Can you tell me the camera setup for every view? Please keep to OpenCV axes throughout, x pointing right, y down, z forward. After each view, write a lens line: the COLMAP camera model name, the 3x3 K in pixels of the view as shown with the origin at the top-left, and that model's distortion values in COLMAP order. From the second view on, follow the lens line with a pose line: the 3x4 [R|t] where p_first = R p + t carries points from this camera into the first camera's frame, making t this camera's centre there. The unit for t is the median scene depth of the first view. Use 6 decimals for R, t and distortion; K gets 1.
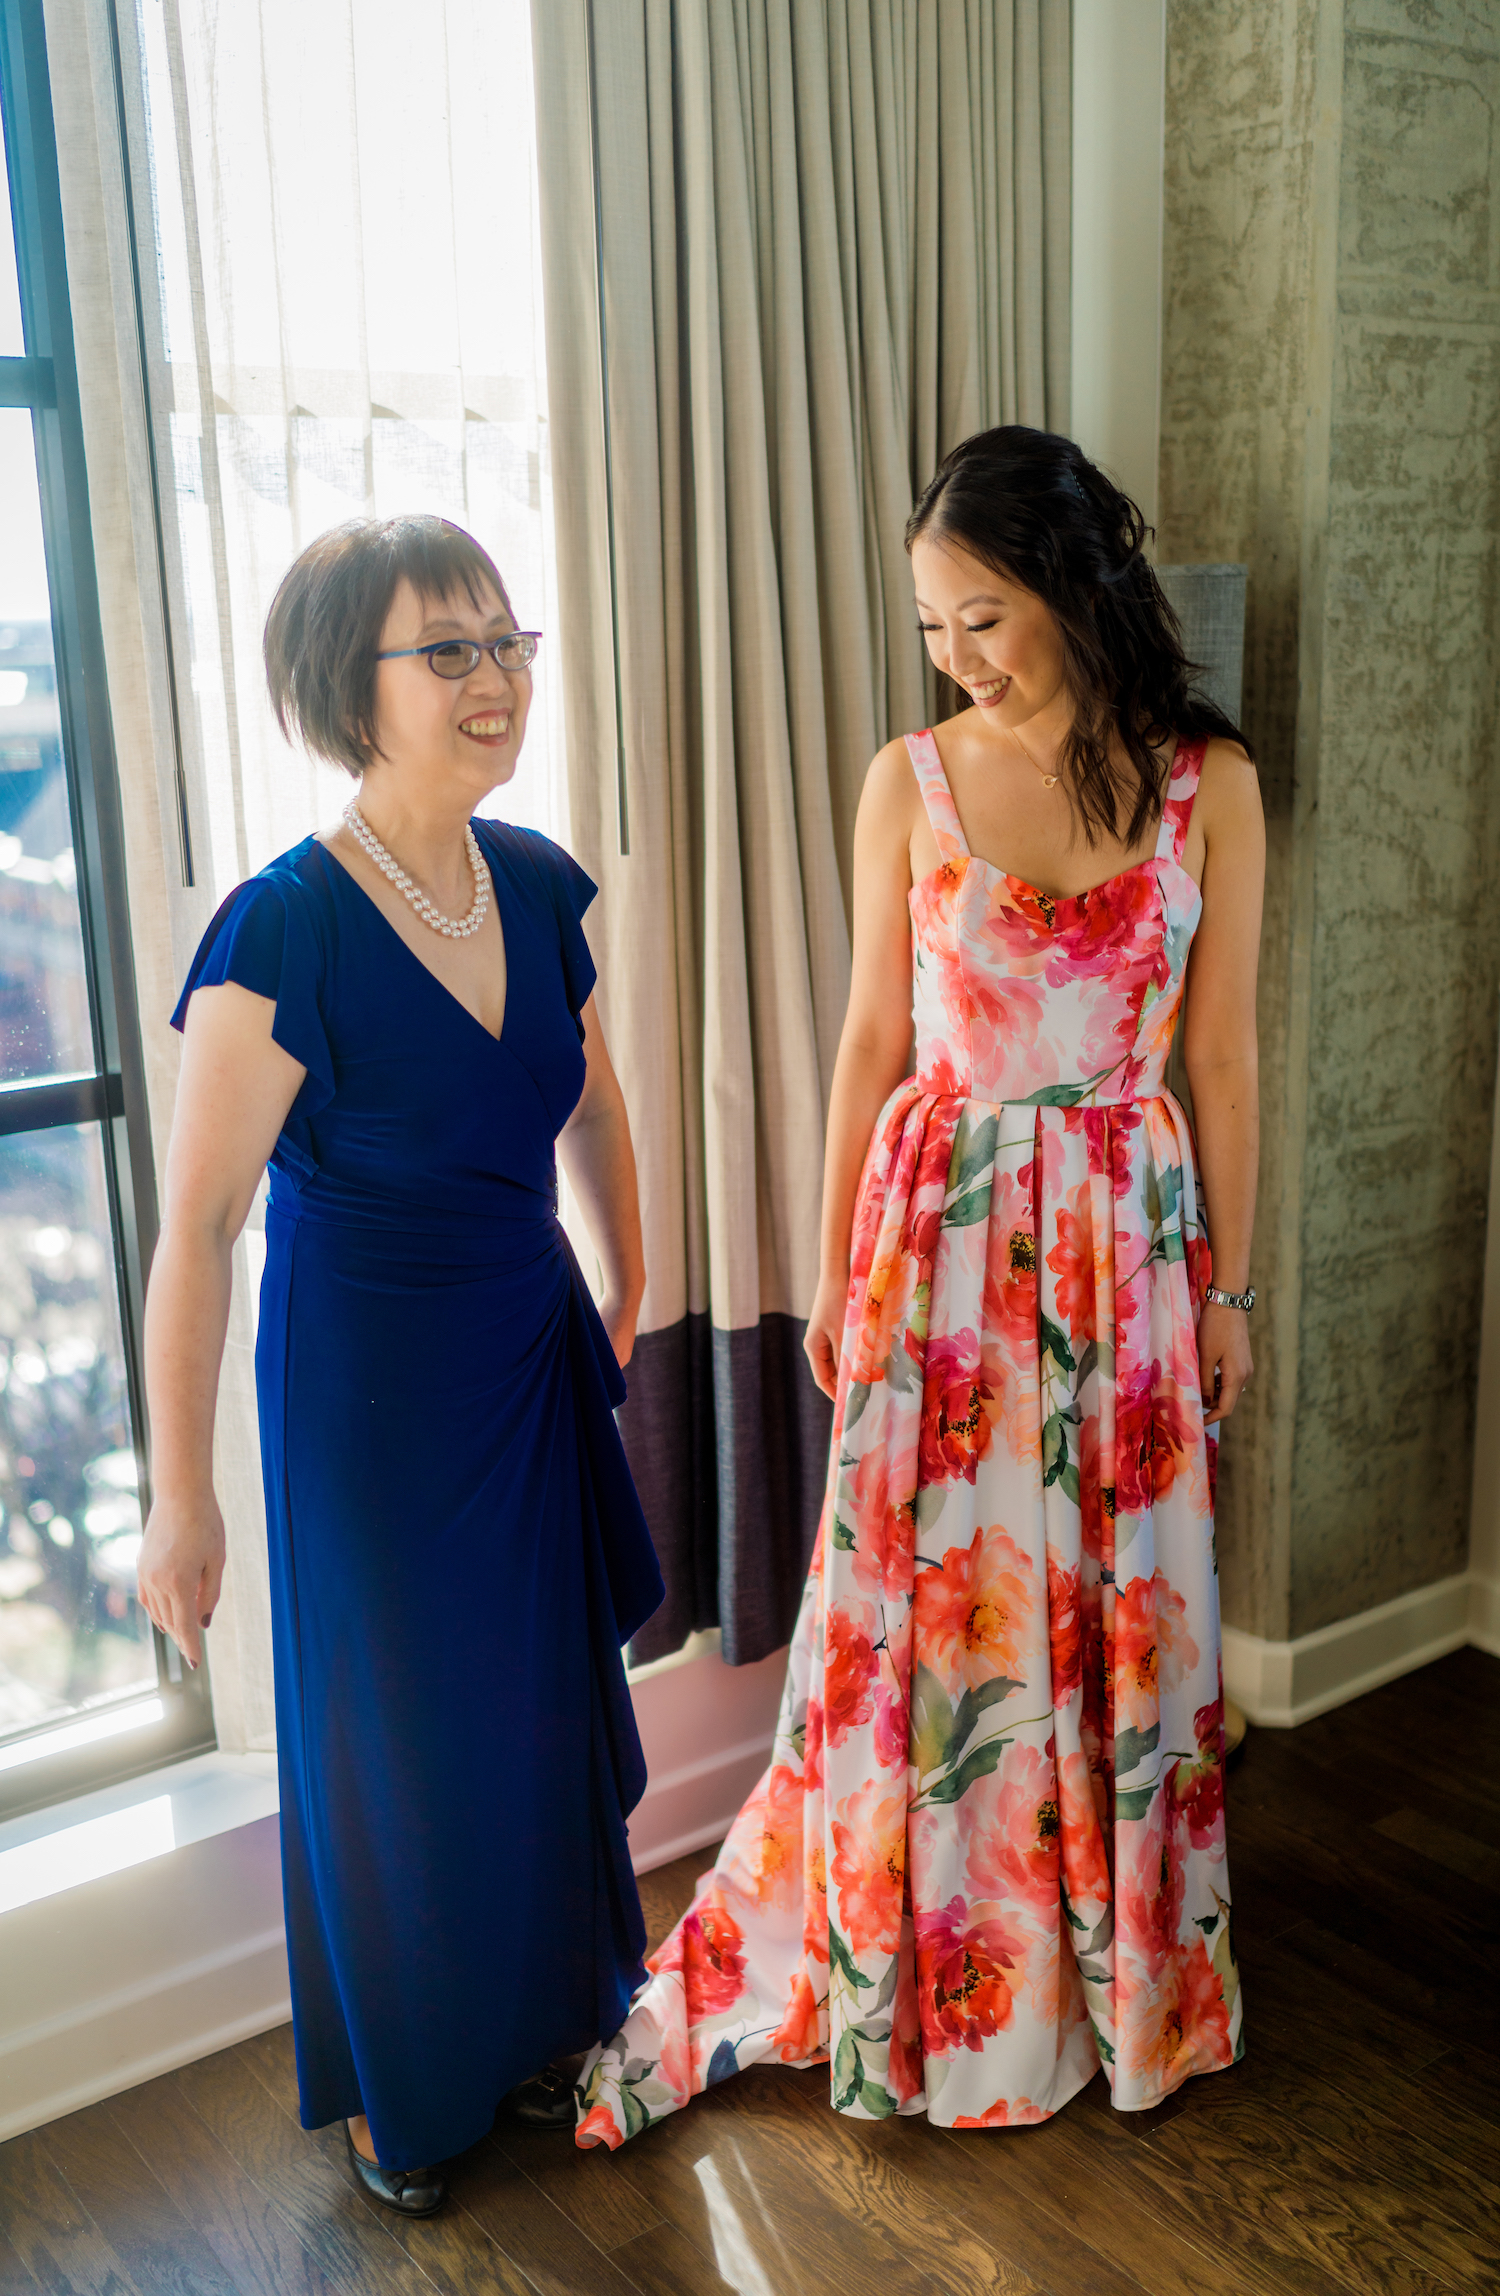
lens RADIAL K [[2276.2, 0, 752.0], [0, 2276.2, 1193.5], [0, 0, 1]] dist [-0.007807, 0.017924]
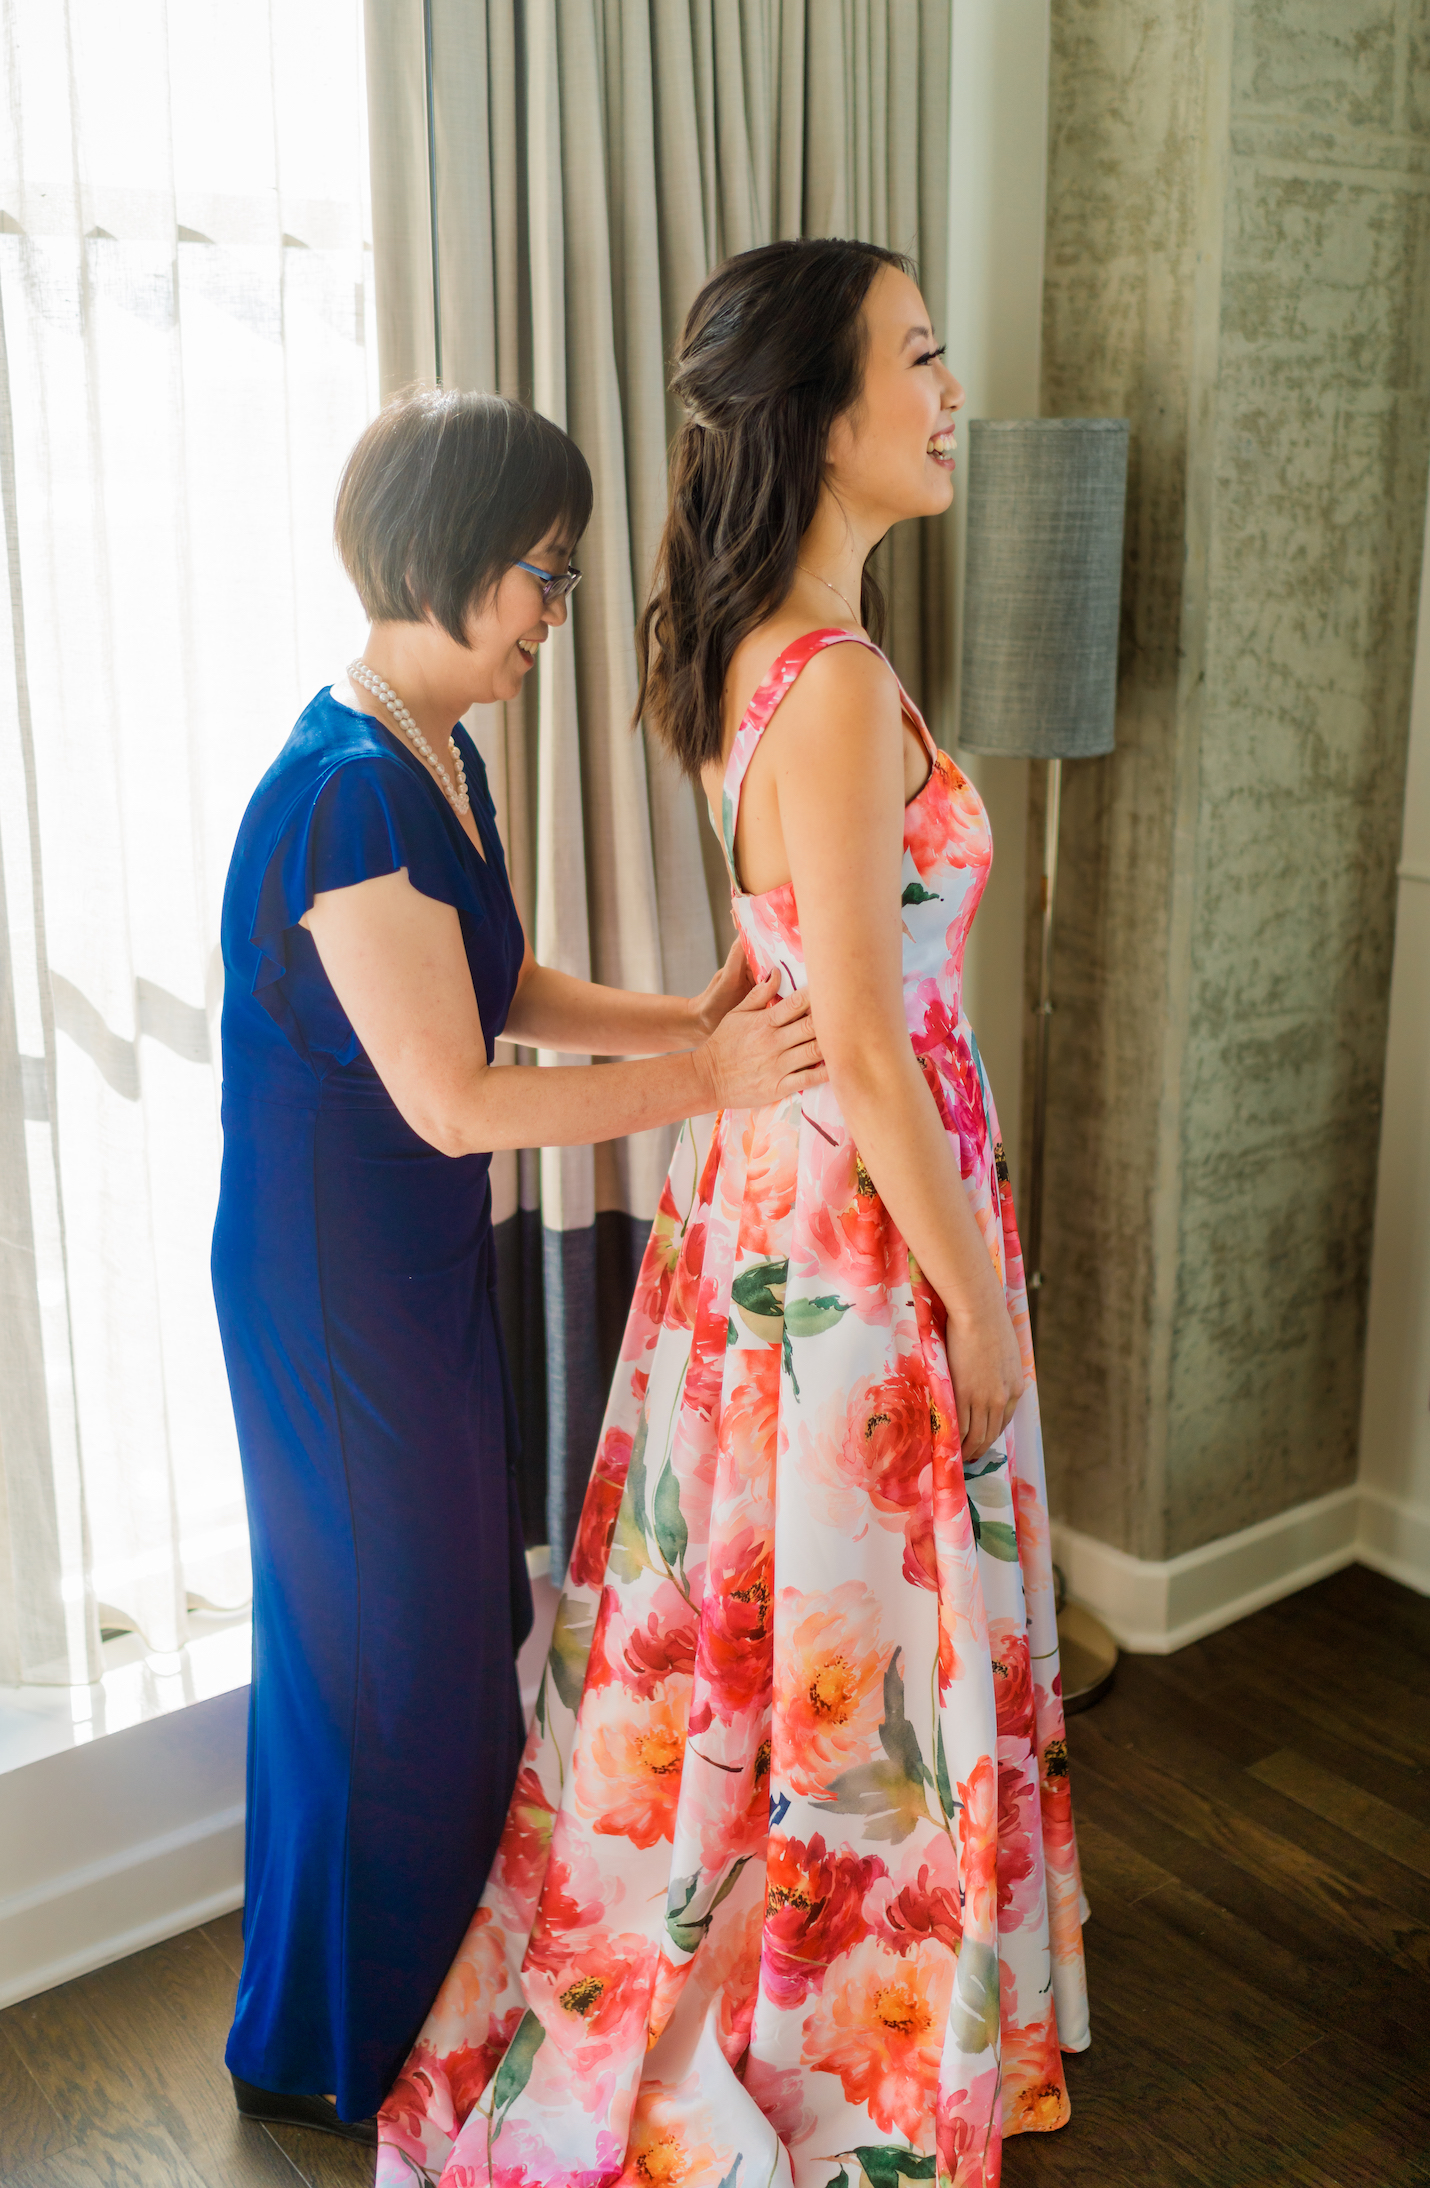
lens RADIAL K [[2242.0, 0, 711.2], [0, 2242.0, 976.9], [0, 0, 1]] dist [-0.003916, 0.004352]
pose [[0.999758, 0.018099, 0.012475, 0.036508], [-0.017887, 0.999697, -0.016900, -0.027668], [-0.012777, 0.016673, 0.999779, 0.082102]]
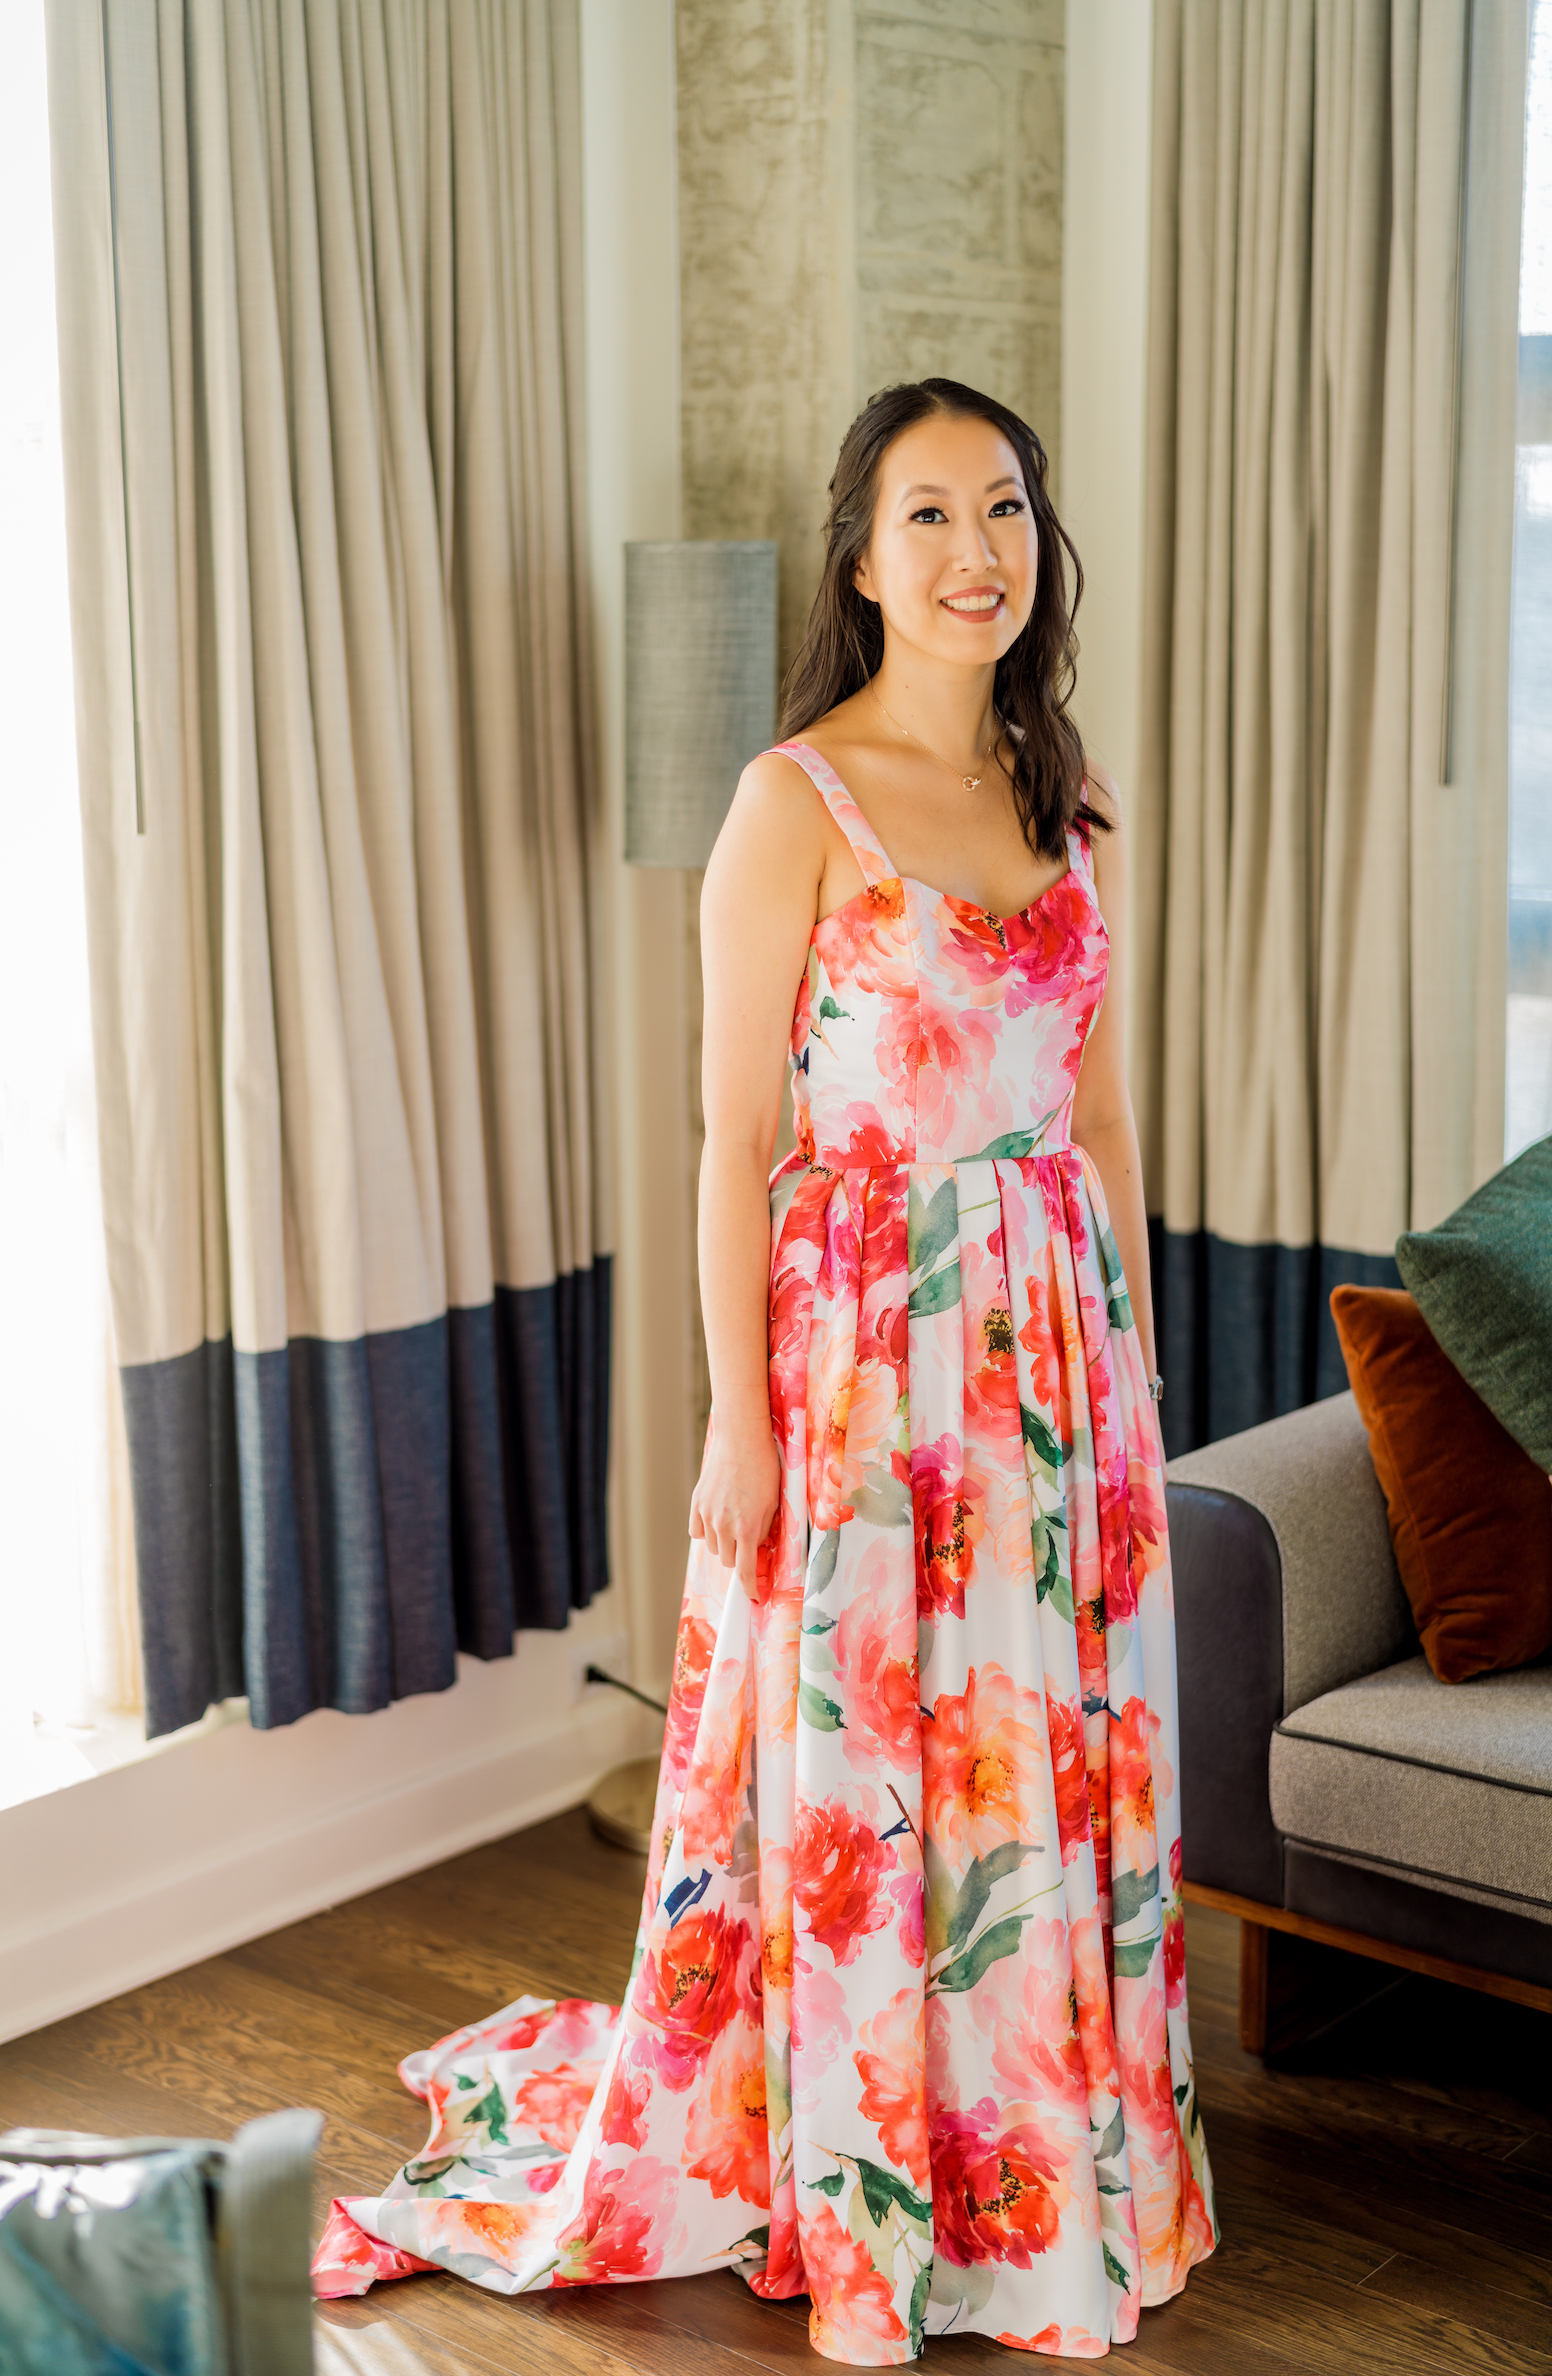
lens RADIAL K [[3526.9, 0, 776.0], [0, 3526.9, 1188.0], [0, 0, 1]] dist [0.010428, 0.051492]
pose [[0.975295, -0.019806, 0.220019, -0.111959], [0.036416, 0.996762, -0.071696, 0.099313], [-0.217886, 0.077937, 0.972857, -0.414262]]
